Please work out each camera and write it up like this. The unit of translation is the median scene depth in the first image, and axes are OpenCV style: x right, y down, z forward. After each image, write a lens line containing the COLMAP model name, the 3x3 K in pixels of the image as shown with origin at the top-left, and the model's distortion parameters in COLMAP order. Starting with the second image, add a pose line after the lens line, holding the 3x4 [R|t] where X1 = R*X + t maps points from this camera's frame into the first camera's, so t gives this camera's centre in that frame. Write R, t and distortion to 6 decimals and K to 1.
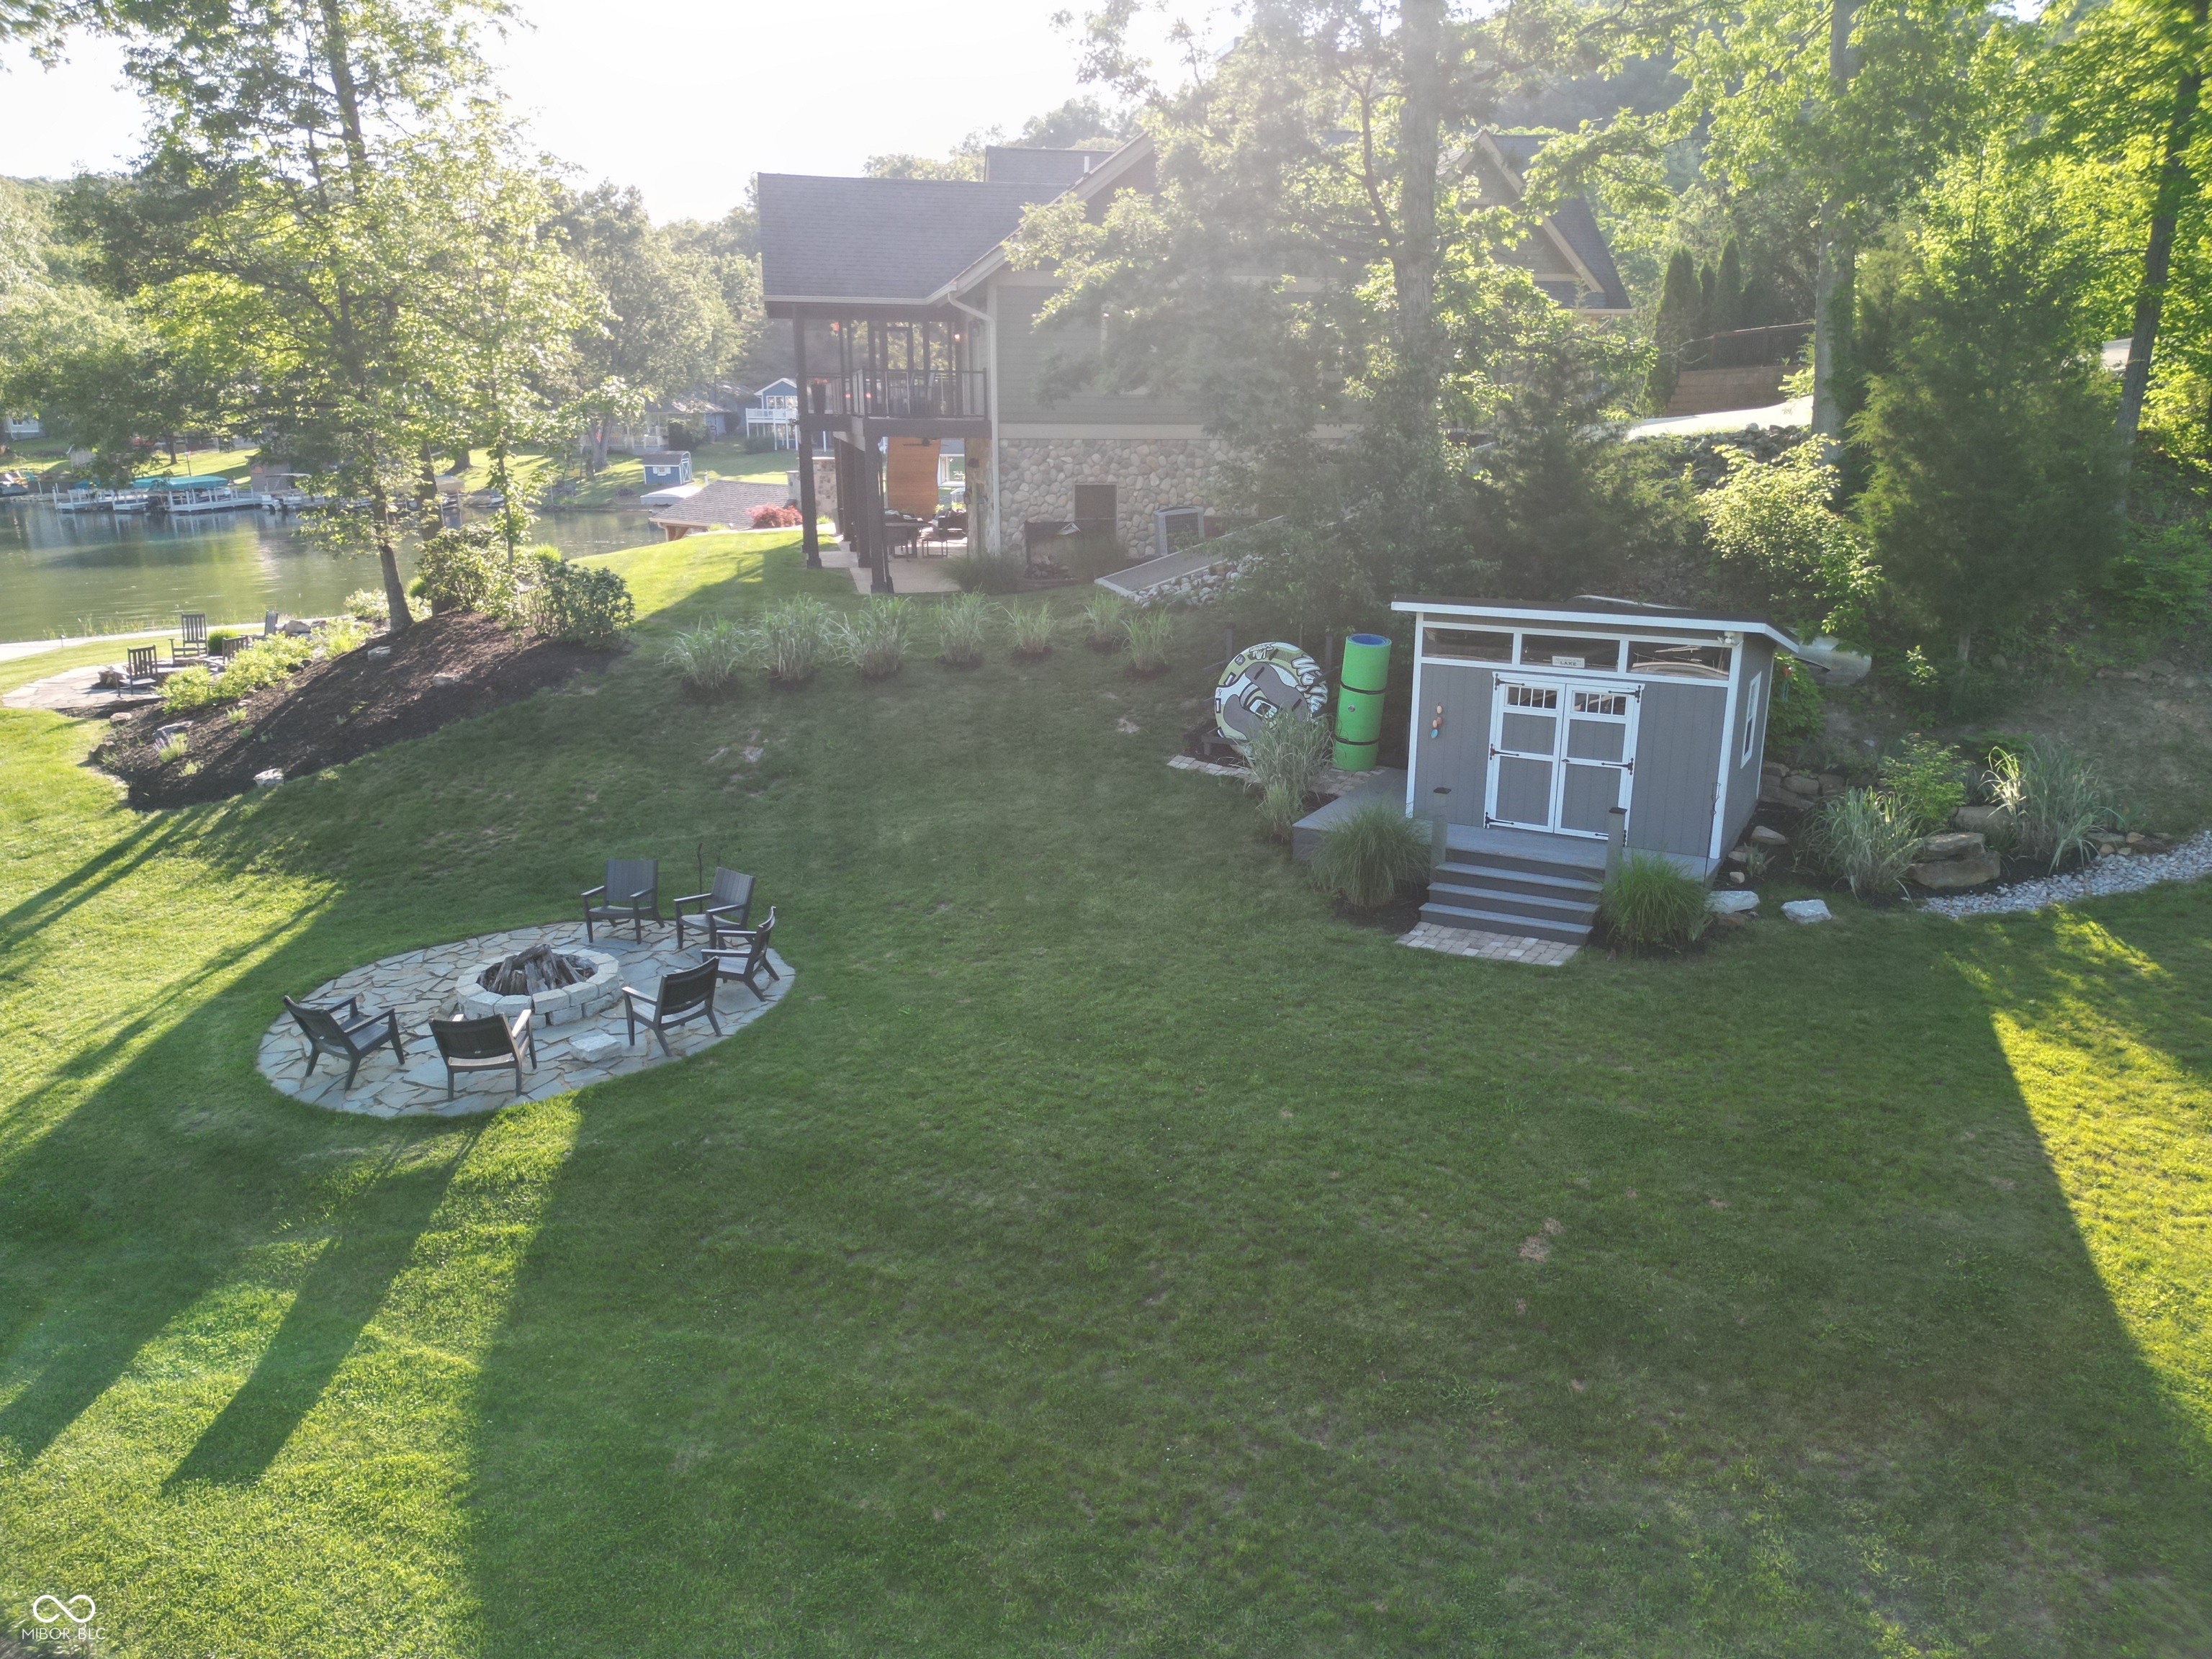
lens RADIAL K [[1536.4, 0, 1103.0], [0, 1536.4, 834.9], [0, 0, 1]] dist [0.062268, -0.056503]
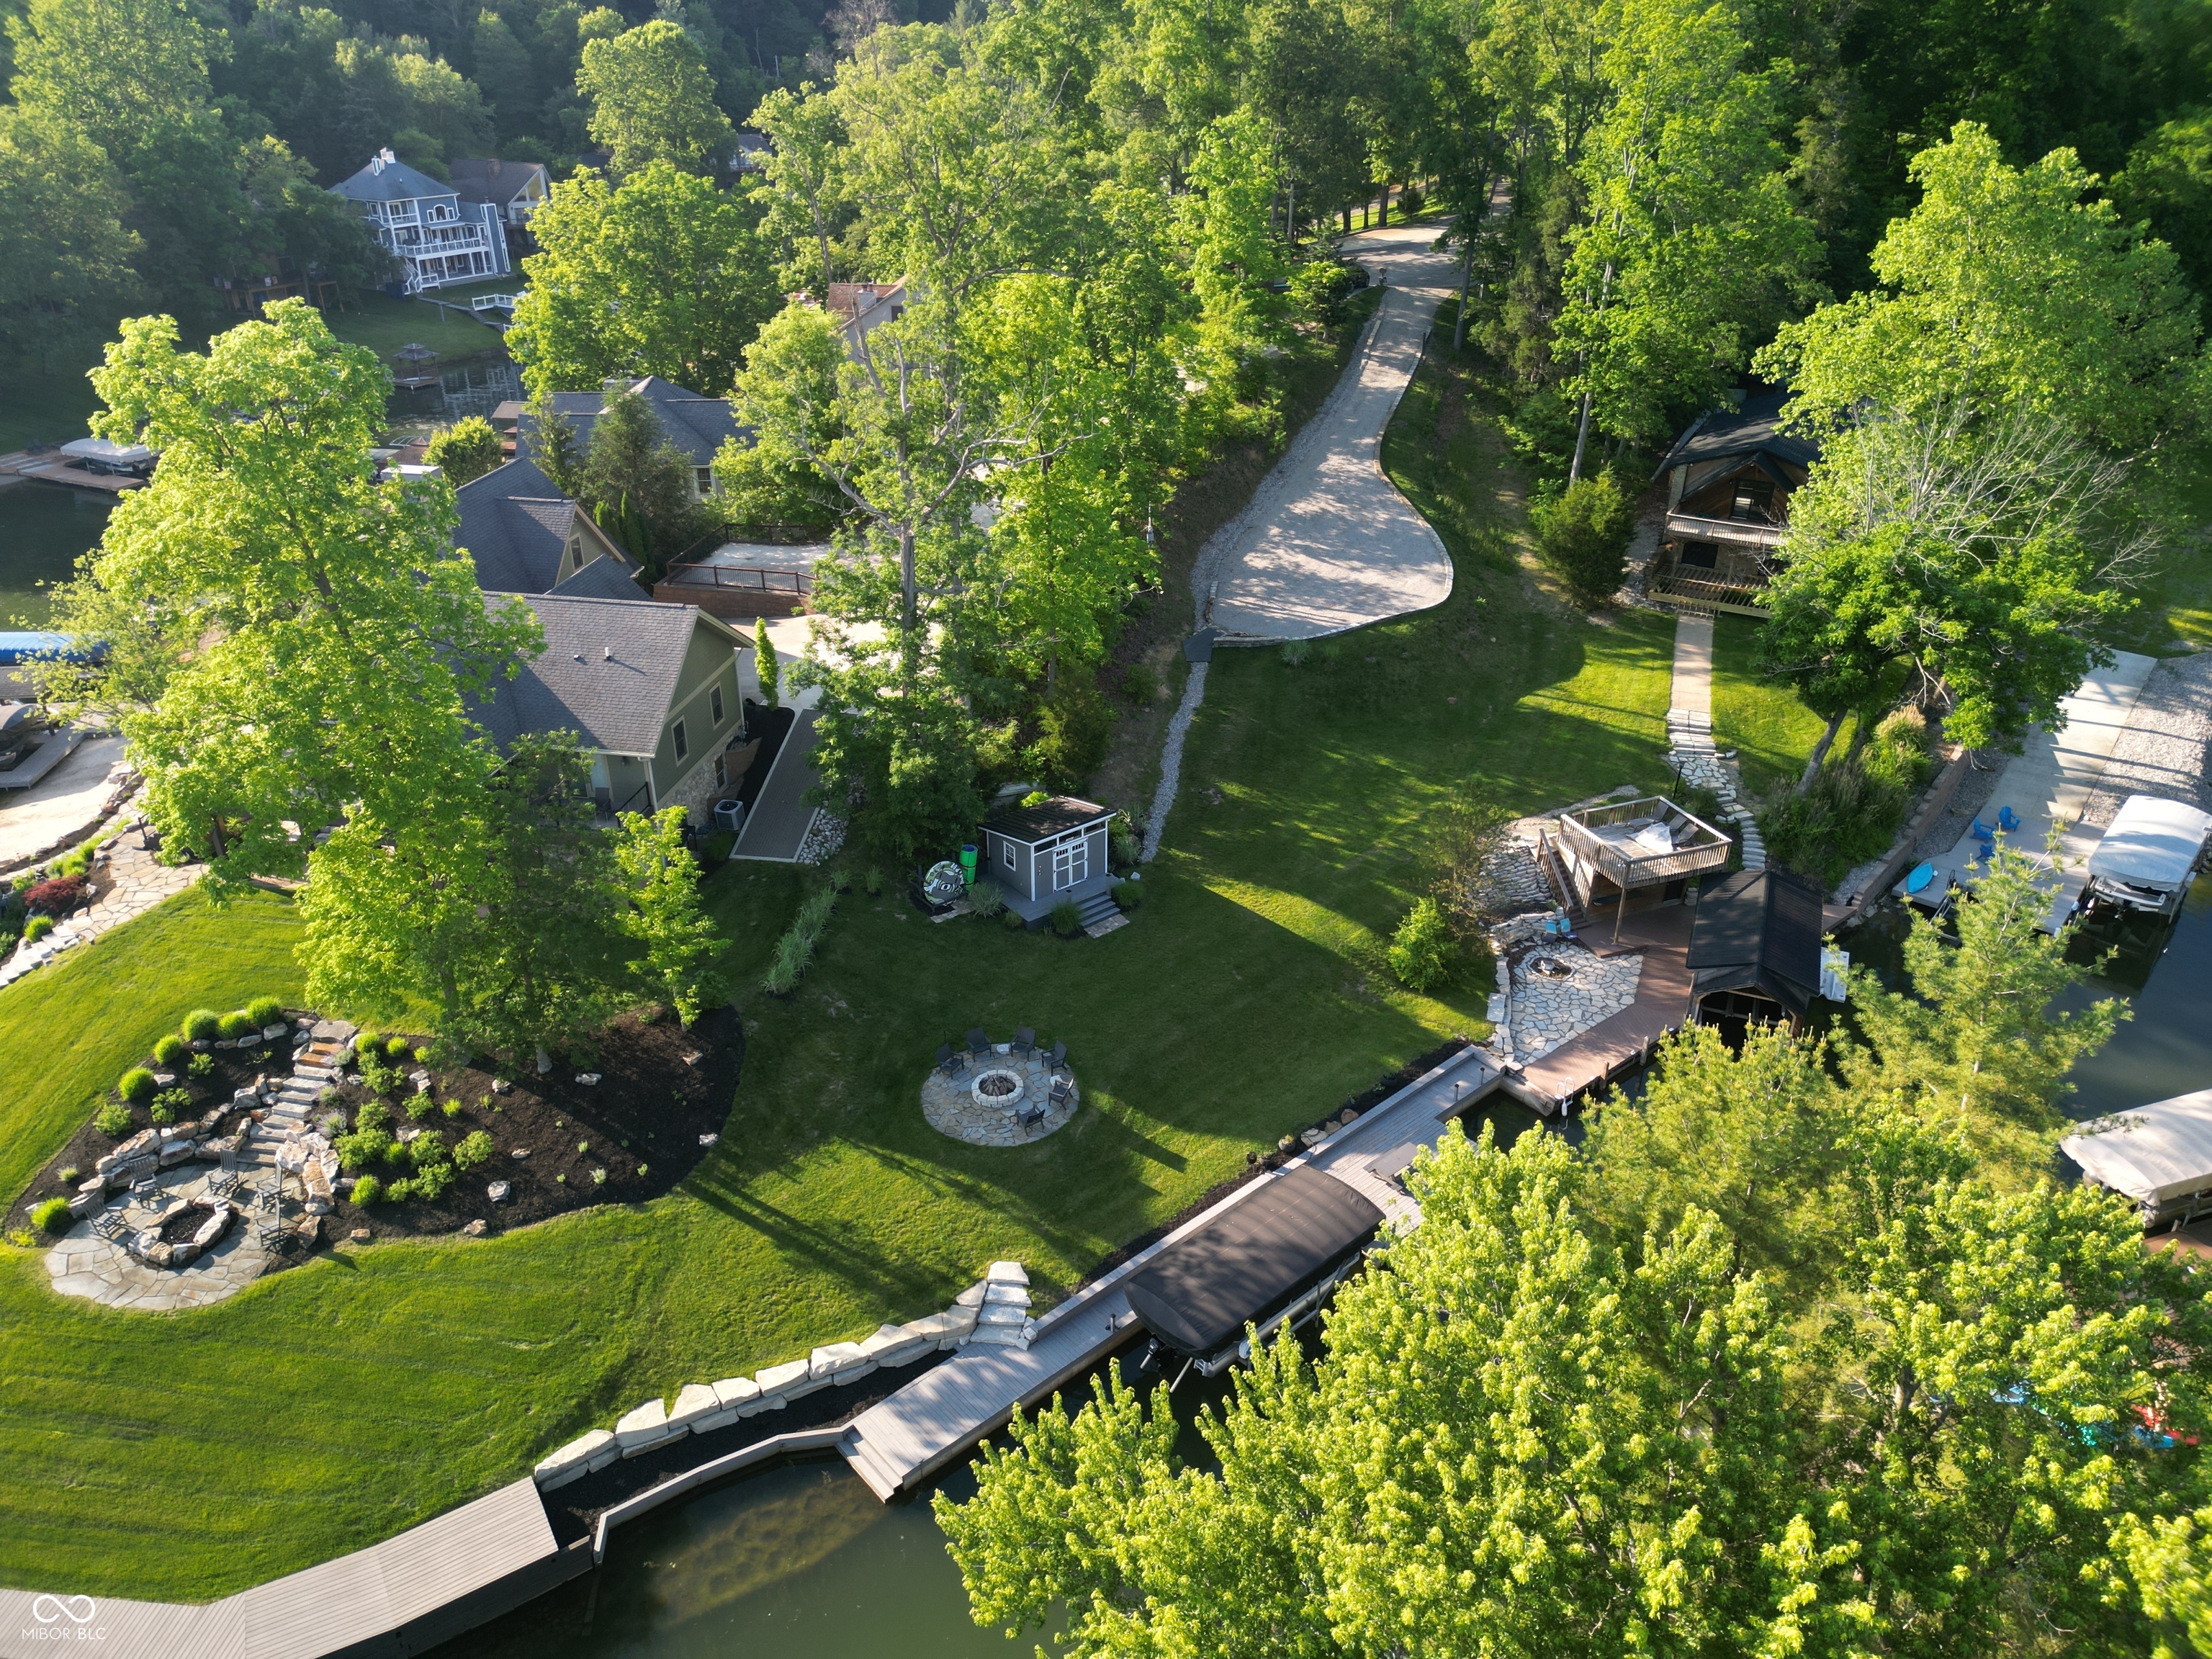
lens RADIAL K [[1536.4, 0, 1111.2], [0, 1536.4, 822.2], [0, 0, 1]] dist [0.062268, -0.056503]
pose [[0.368002, -0.429105, 0.824890, -2.327012], [0.248929, 0.900229, 0.357243, -1.276802], [-0.895884, 0.073872, 0.438103, -0.517771]]
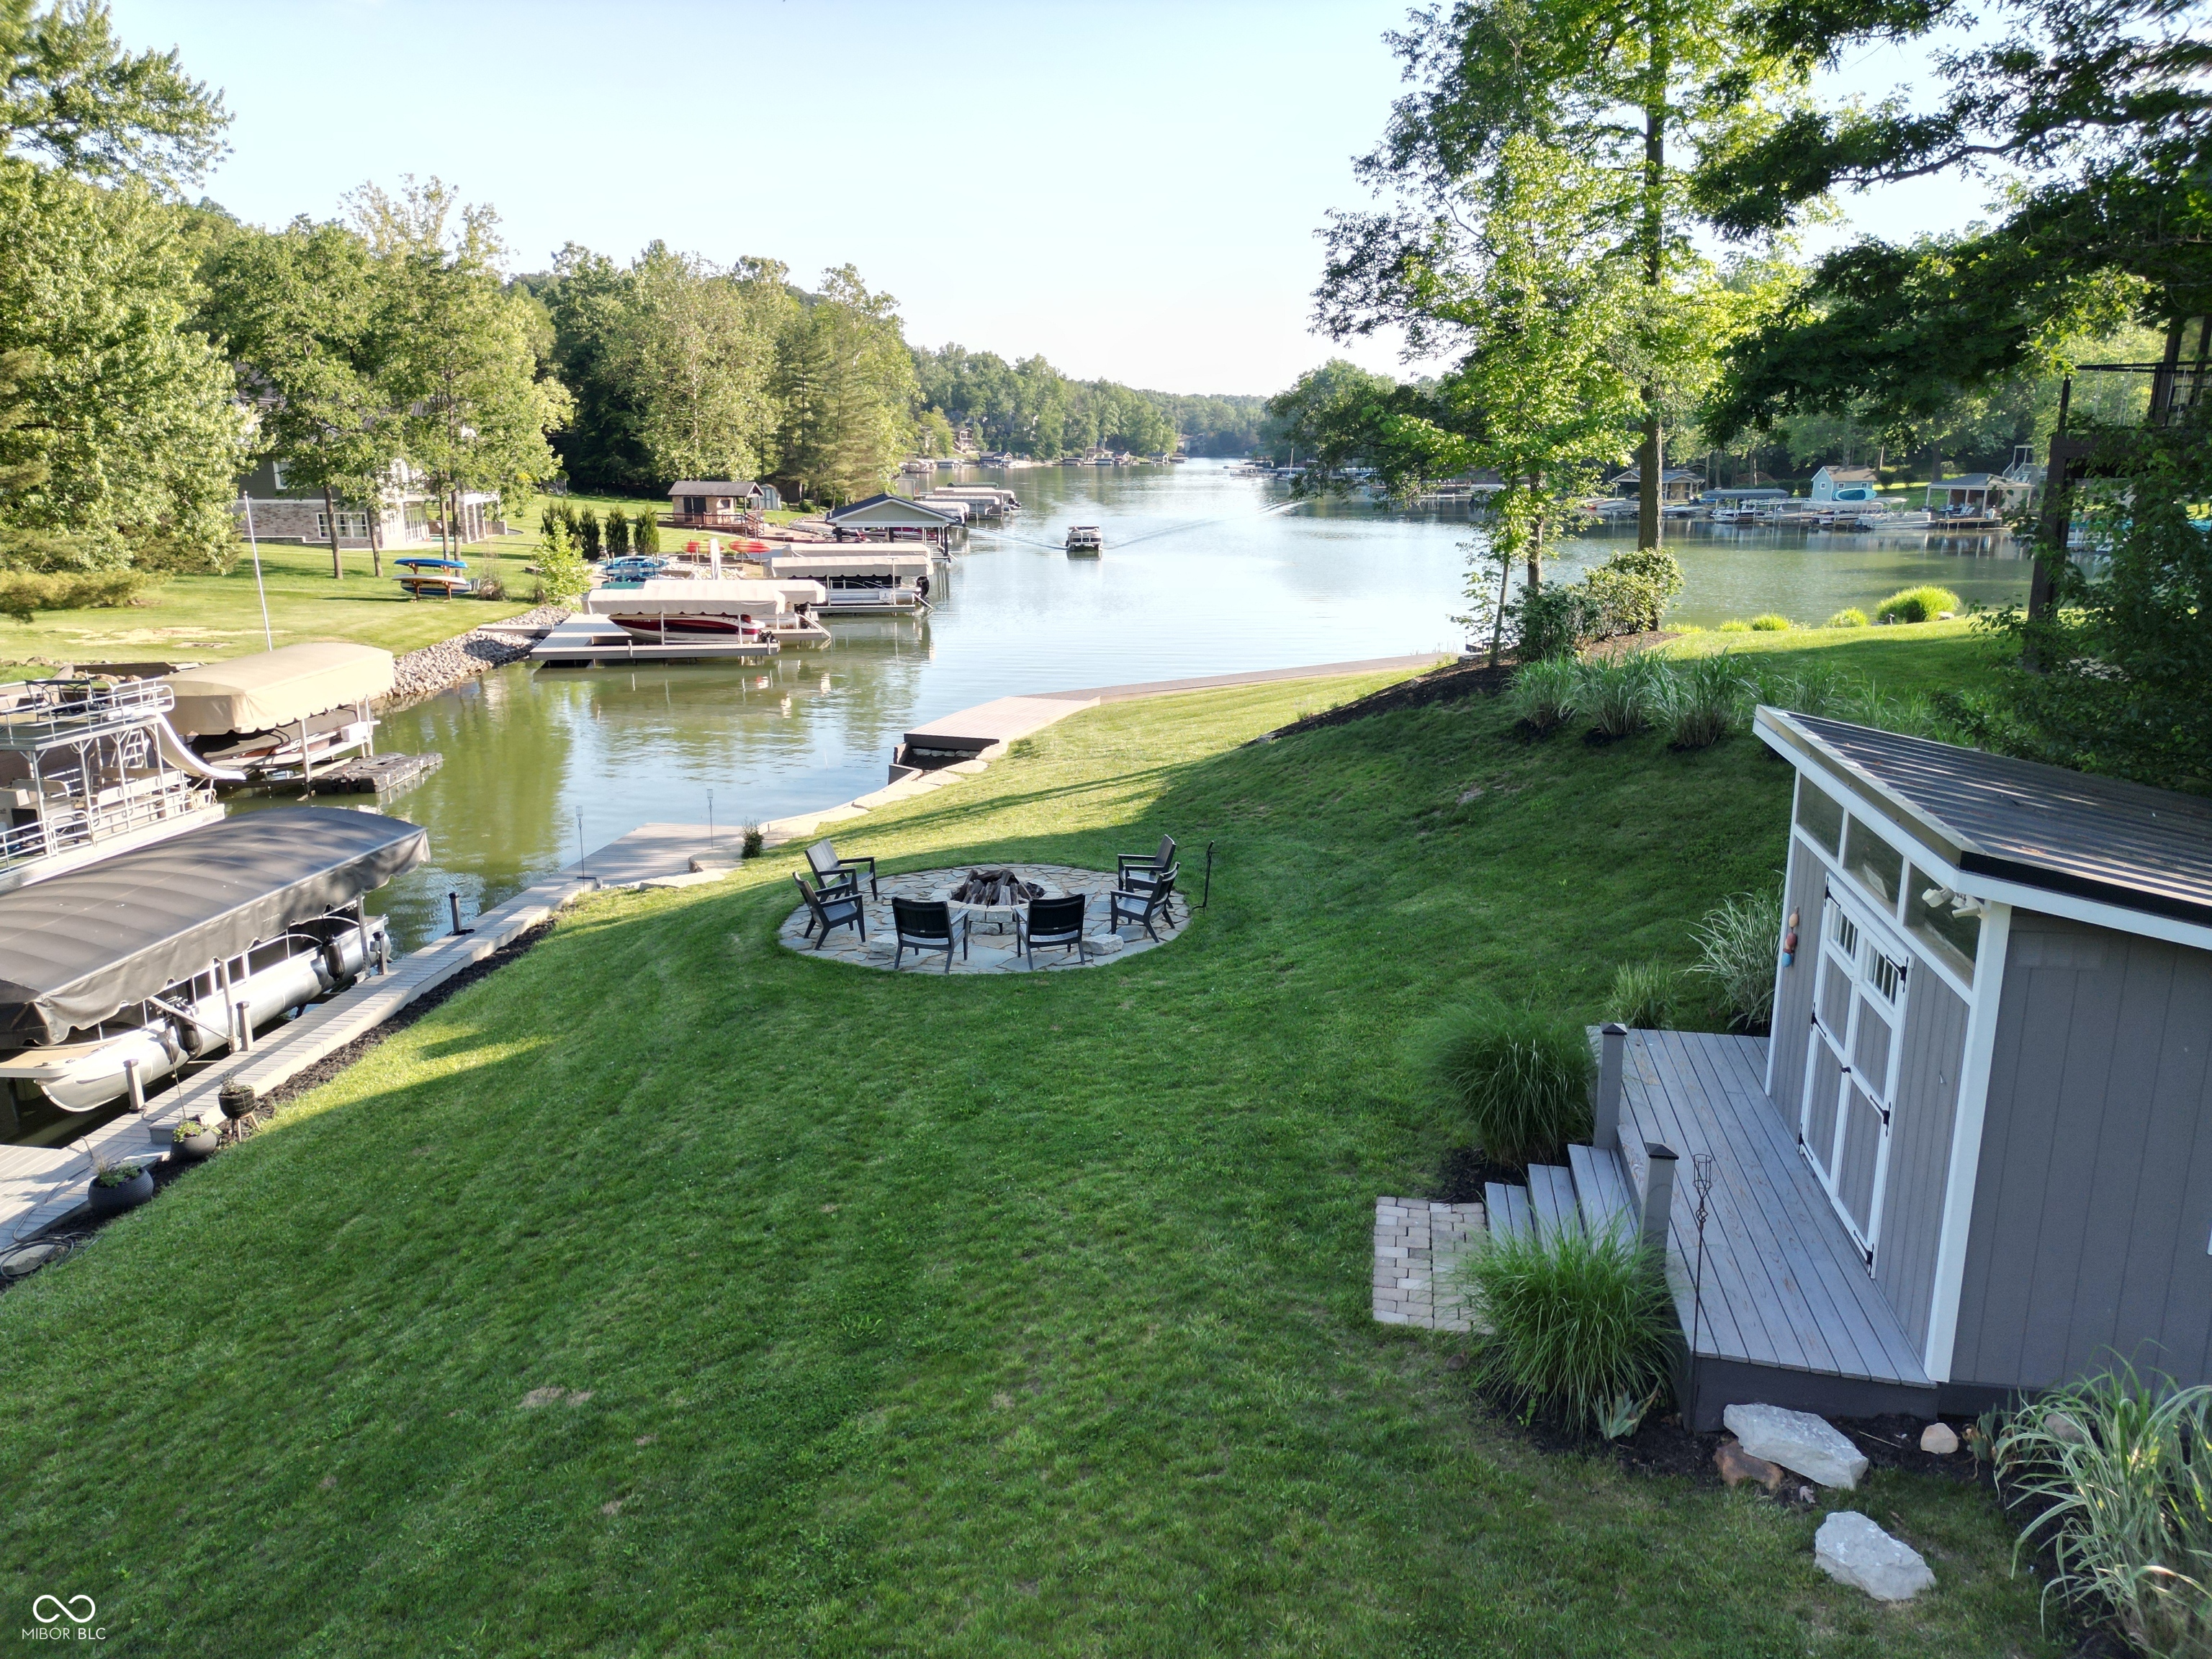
lens RADIAL K [[1536.4, 0, 1116.2], [0, 1536.4, 830.8], [0, 0, 1]] dist [0.062268, -0.056503]
pose [[0.330498, 0.225277, -0.916527, 0.666498], [-0.253699, 0.956560, 0.143633, -0.135020], [0.909070, 0.185051, 0.373293, 0.573821]]
